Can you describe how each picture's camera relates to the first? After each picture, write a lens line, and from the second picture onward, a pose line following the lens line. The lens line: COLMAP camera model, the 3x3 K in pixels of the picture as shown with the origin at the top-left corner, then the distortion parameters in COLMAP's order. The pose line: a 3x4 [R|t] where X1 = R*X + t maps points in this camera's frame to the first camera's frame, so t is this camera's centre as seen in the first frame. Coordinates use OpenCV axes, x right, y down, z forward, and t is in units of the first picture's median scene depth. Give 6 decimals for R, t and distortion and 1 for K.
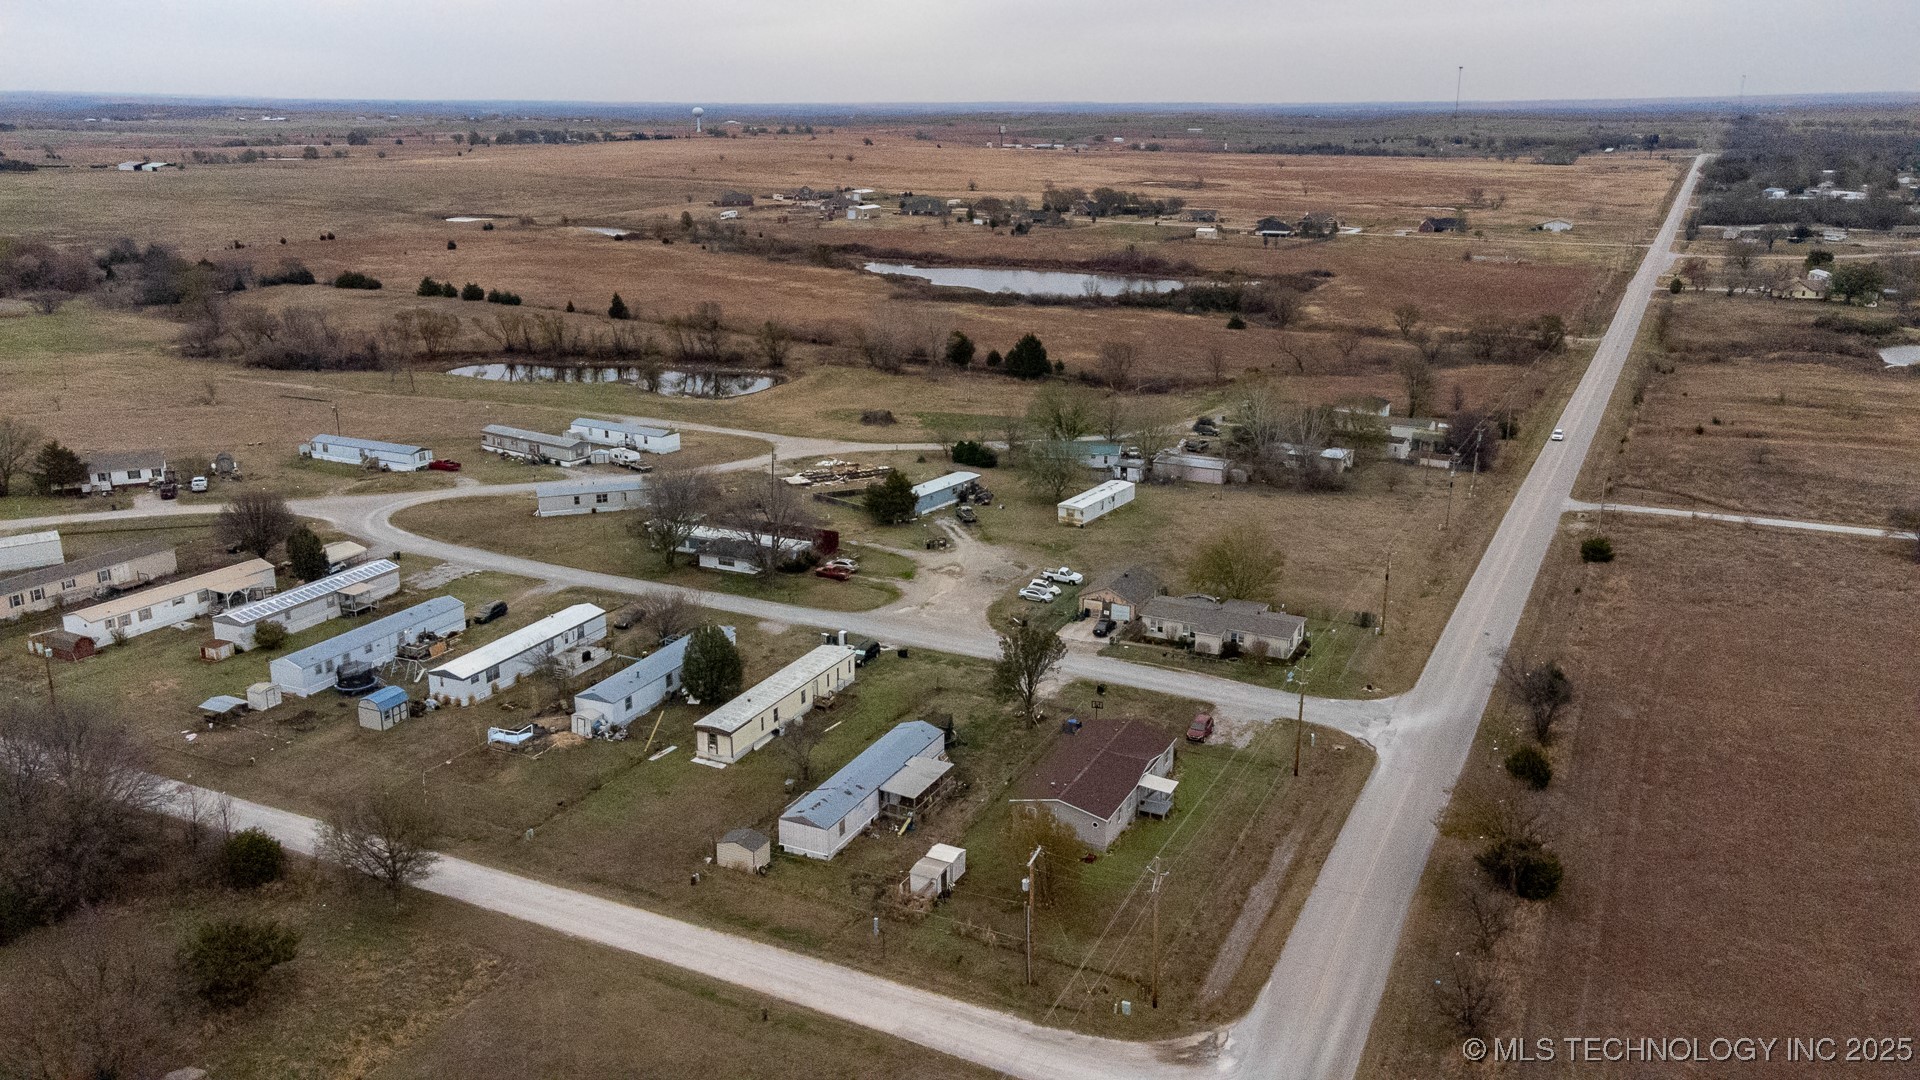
lens RADIAL K [[1432.8, 0, 960.0], [0, 1432.8, 540.0], [0, 0, 1]] dist [0.010262, 0.115330]
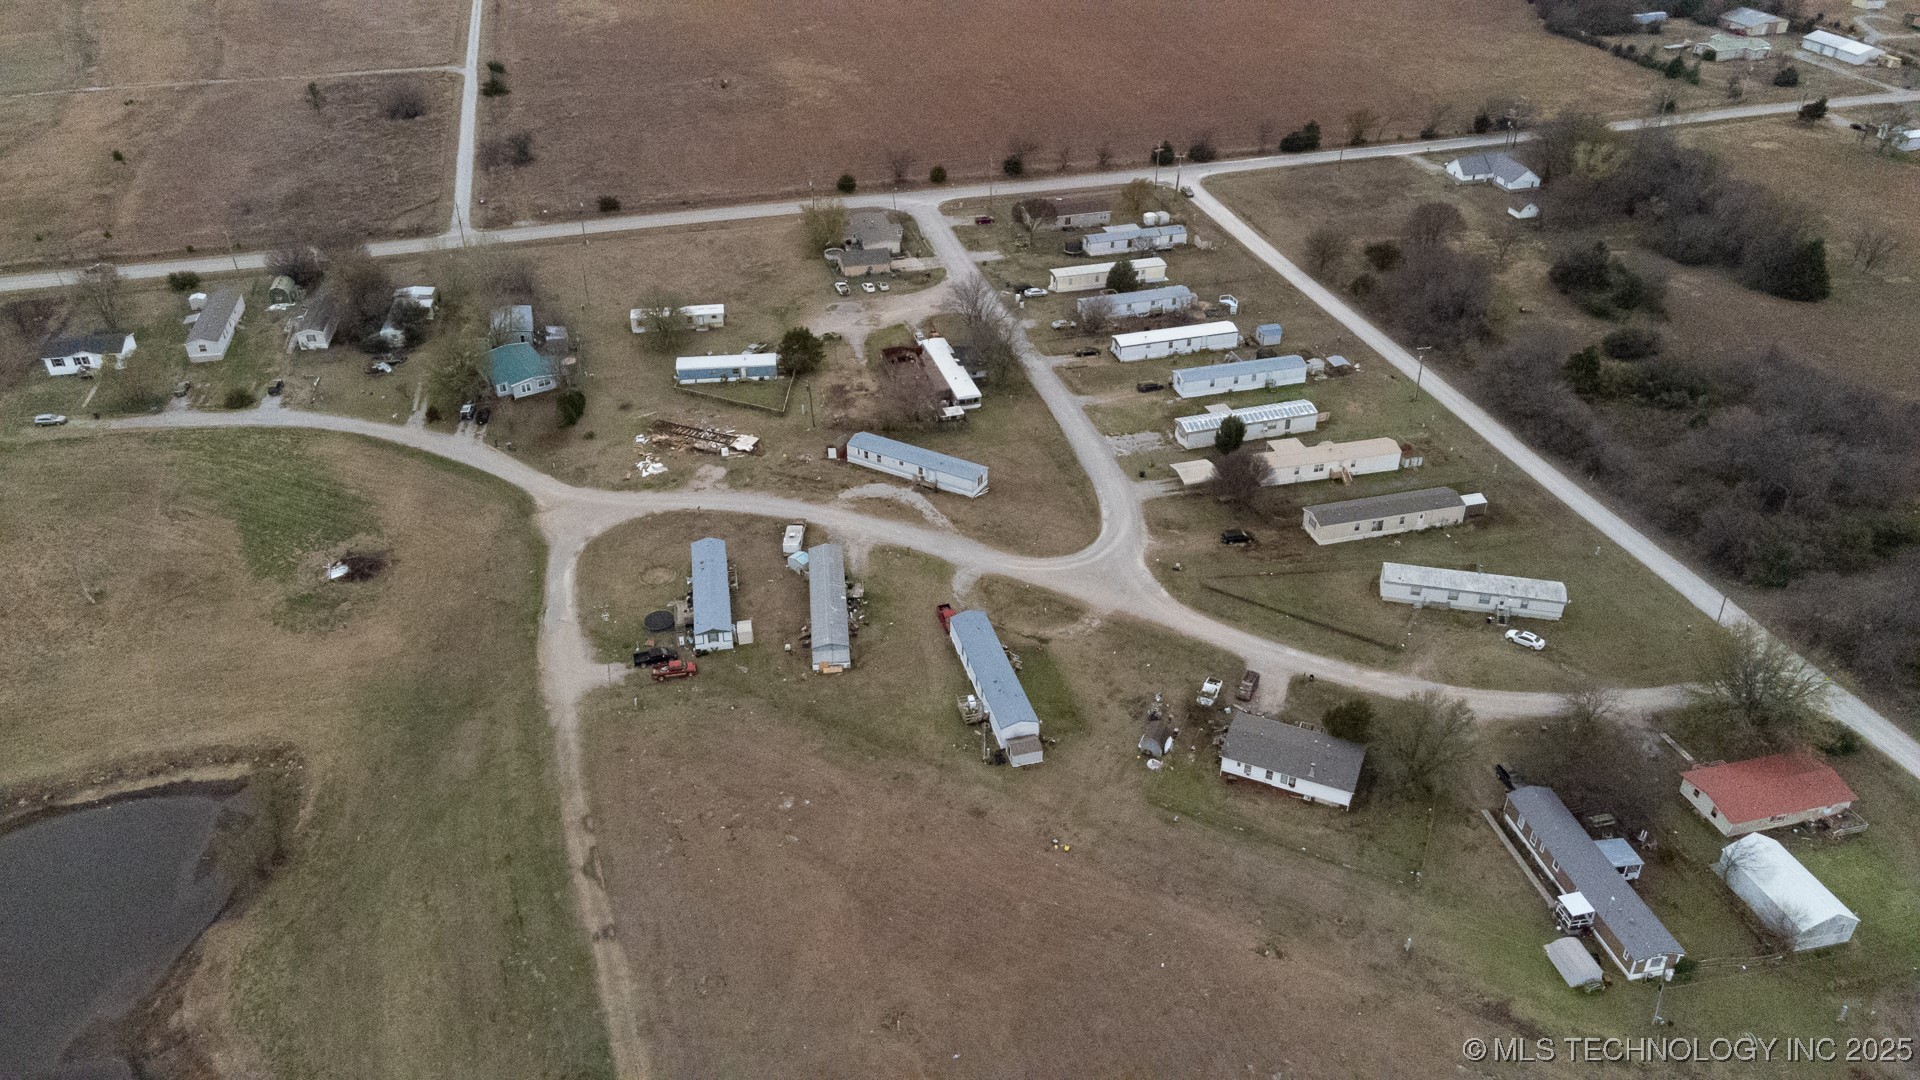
lens RADIAL K [[1432.8, 0, 960.0], [0, 1432.8, 540.0], [0, 0, 1]] dist [0.010262, 0.115330]
pose [[-0.654948, -0.405273, 0.637806, -1.072772], [0.229801, 0.697234, 0.679011, -0.779751], [-0.719885, 0.591286, -0.363520, 1.602574]]
